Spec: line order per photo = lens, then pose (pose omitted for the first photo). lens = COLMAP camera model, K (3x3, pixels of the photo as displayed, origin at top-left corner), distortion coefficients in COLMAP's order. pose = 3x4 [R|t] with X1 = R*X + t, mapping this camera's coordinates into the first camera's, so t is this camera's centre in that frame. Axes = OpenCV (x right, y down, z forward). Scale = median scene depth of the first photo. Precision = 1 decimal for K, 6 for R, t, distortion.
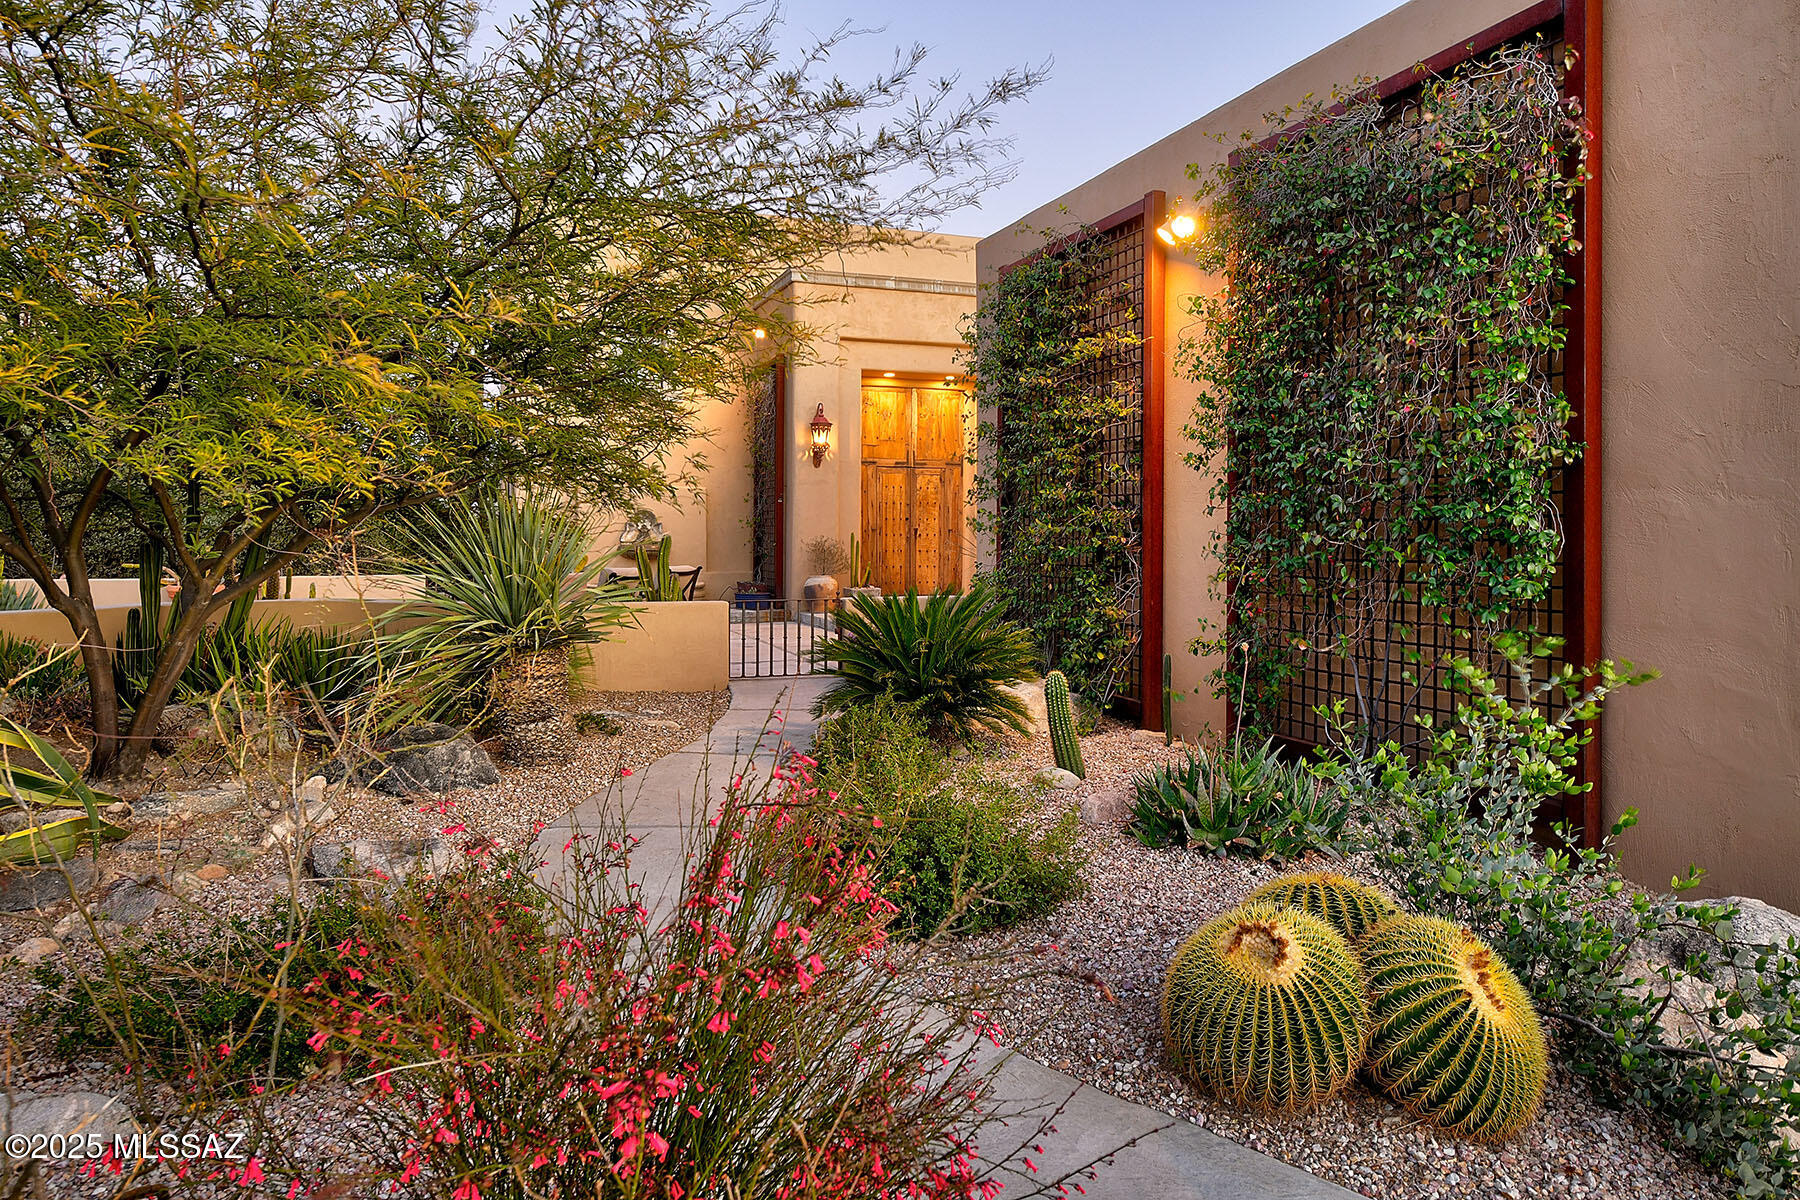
lens RADIAL K [[1122.5, 0, 903.8], [0, 1122.5, 596.3], [0, 0, 1]] dist [-0.007459, -0.000215]
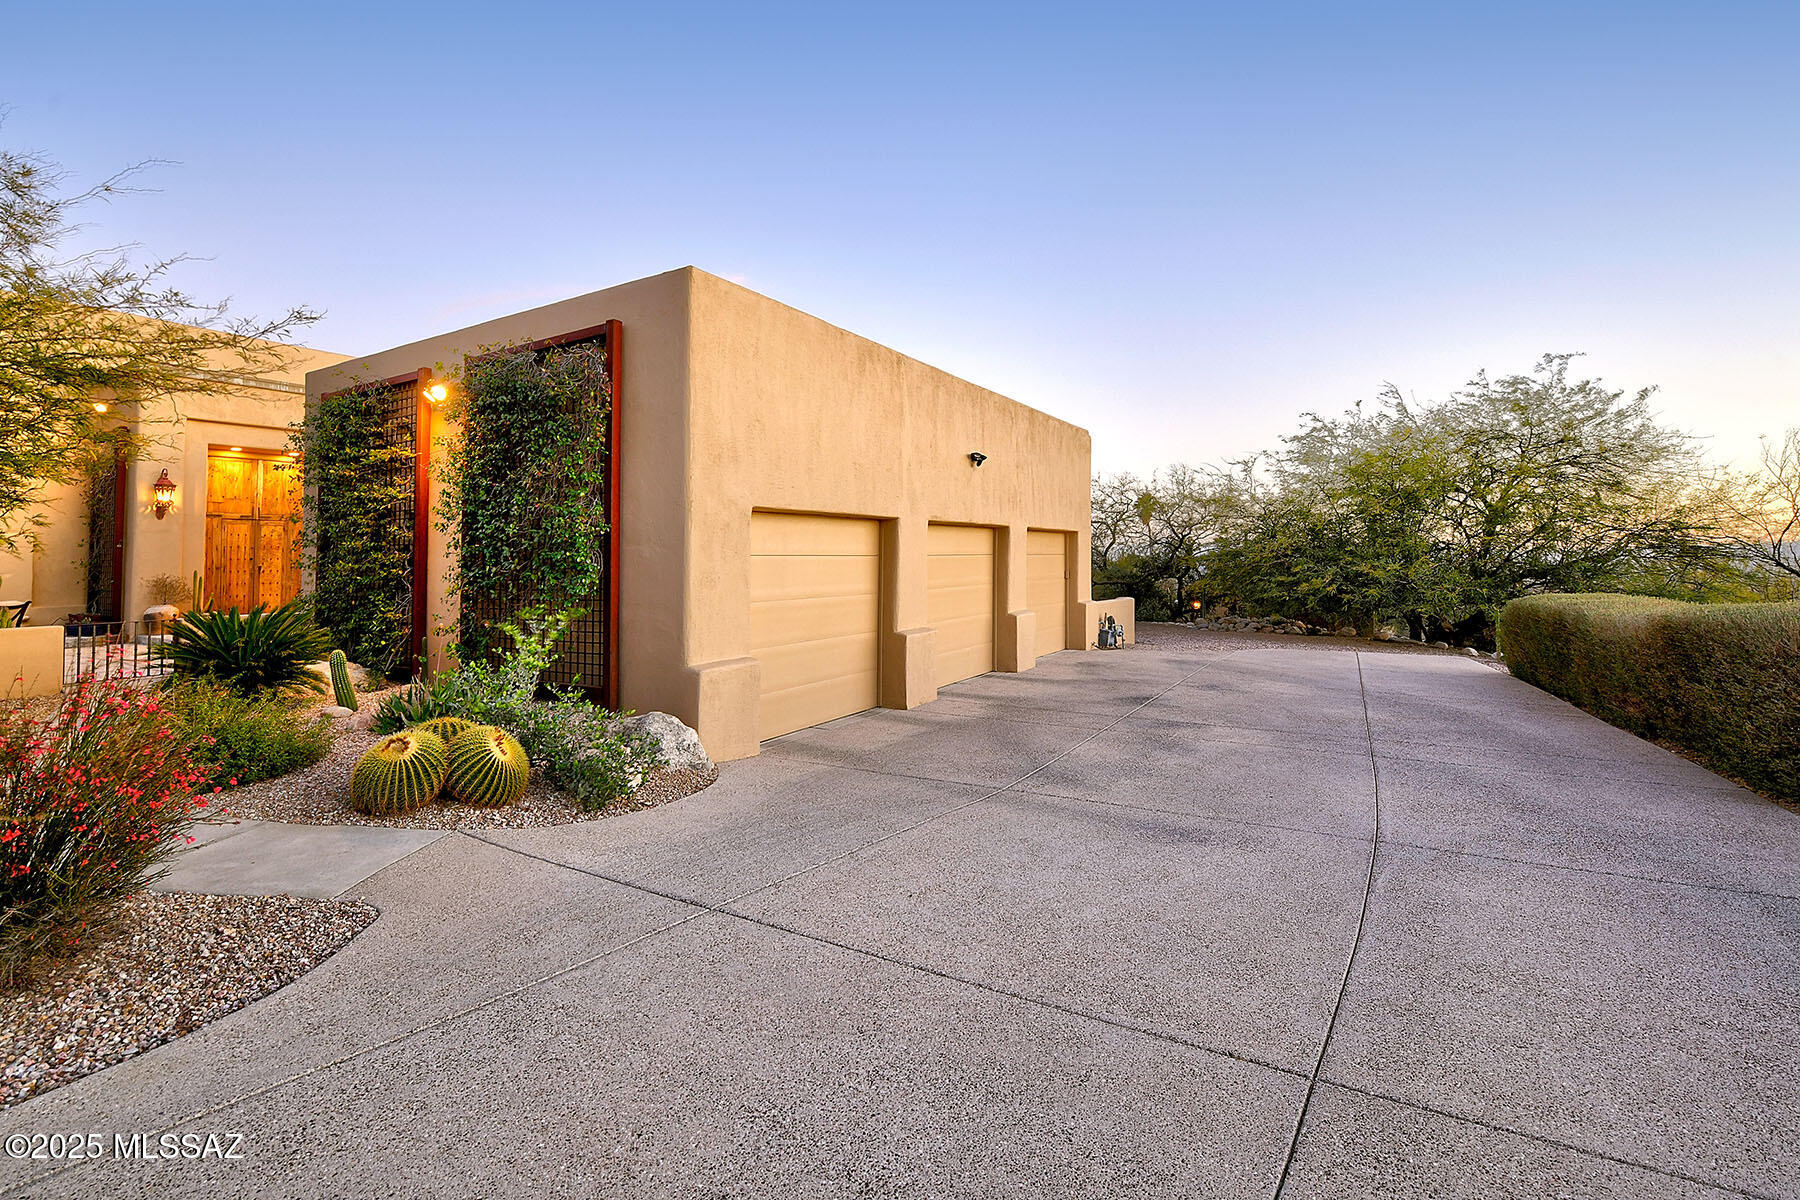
lens RADIAL K [[763.4, 0, 879.7], [0, 763.4, 535.2], [0, 0, 1]] dist [-0.018385, -0.000712]
pose [[0.775383, 0.008155, 0.631438, 0.036082], [0.051472, 0.995773, -0.076066, 0.017196], [-0.629390, 0.091482, 0.771686, -0.317041]]
